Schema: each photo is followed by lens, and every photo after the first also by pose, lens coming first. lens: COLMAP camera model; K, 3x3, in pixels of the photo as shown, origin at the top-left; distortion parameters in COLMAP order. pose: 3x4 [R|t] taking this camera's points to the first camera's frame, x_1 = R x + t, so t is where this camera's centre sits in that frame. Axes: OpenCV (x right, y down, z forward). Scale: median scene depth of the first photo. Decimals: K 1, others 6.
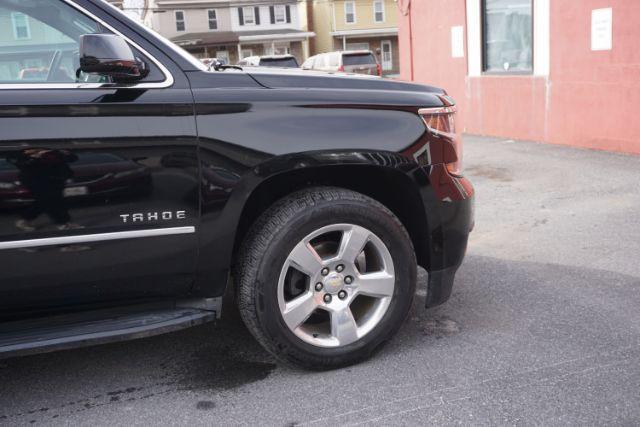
lens RADIAL K [[704.7, 0, 318.2], [0, 704.7, 215.5], [0, 0, 1]] dist [-0.005440, 0.019428]
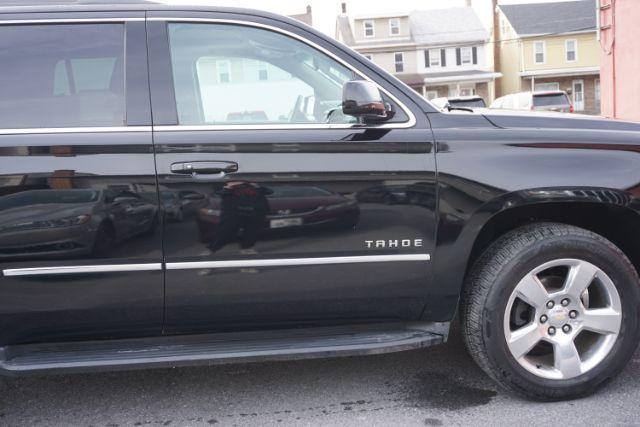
lens RADIAL K [[704.7, 0, 318.2], [0, 704.7, 215.5], [0, 0, 1]] dist [-0.005440, 0.019428]
pose [[0.968658, 0.029940, -0.246586, -0.067967], [-0.043878, 0.997723, -0.051223, 0.016974], [0.244491, 0.060437, 0.967766, -0.087868]]
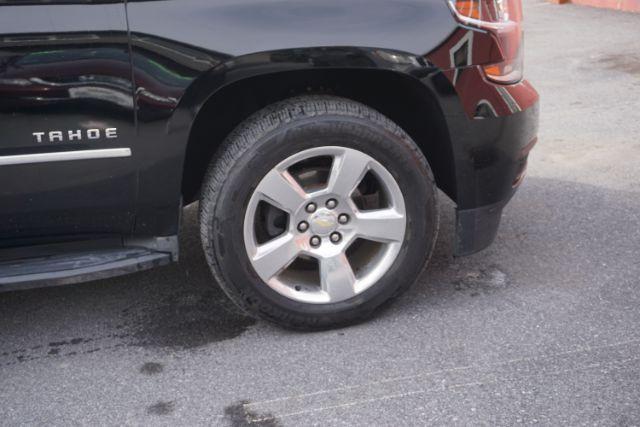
lens RADIAL K [[806.8, 0, 319.2], [0, 806.8, 212.1], [0, 0, 1]] dist [0.000939, 0.058264]
pose [[0.983379, 0.036486, -0.177858, 0.173381], [-0.013471, 0.991562, 0.128931, -0.029007], [0.181062, -0.124393, 0.975573, 0.136942]]
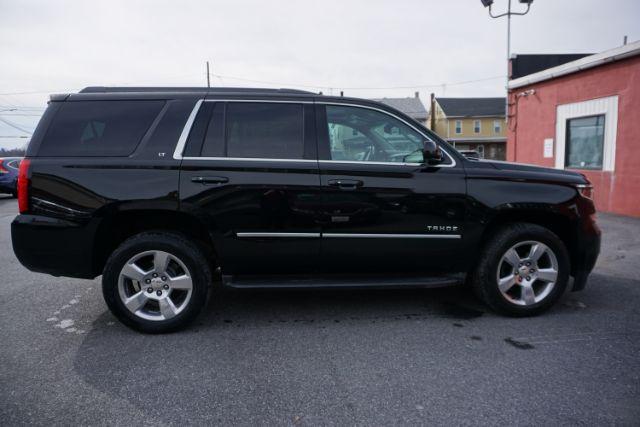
lens RADIAL K [[433.7, 0, 318.3], [0, 433.7, 213.2], [0, 0, 1]] dist [-0.048989, 0.041008]
pose [[0.968597, 0.069127, -0.238832, -0.251057], [-0.087699, 0.993822, -0.068021, 0.065663], [0.232655, 0.086831, 0.968675, -0.274539]]
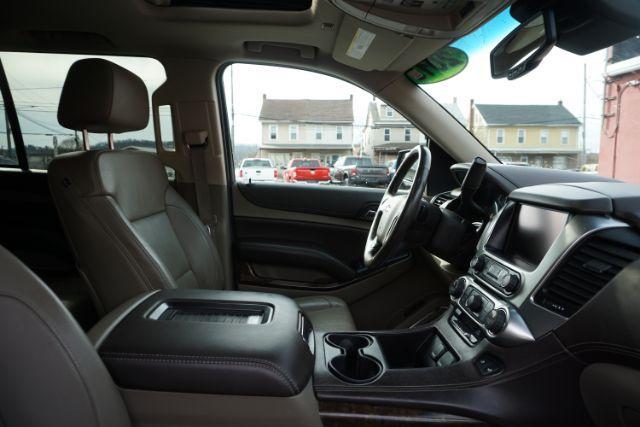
lens RADIAL K [[427.9, 0, 319.8], [0, 427.9, 210.8], [0, 0, 1]] dist [-0.037558, 0.024494]
pose [[0.947251, 0.106956, -0.302119, -0.413795], [-0.135973, 0.987743, -0.076646, -0.180494], [0.290219, 0.113683, 0.950184, 0.830851]]
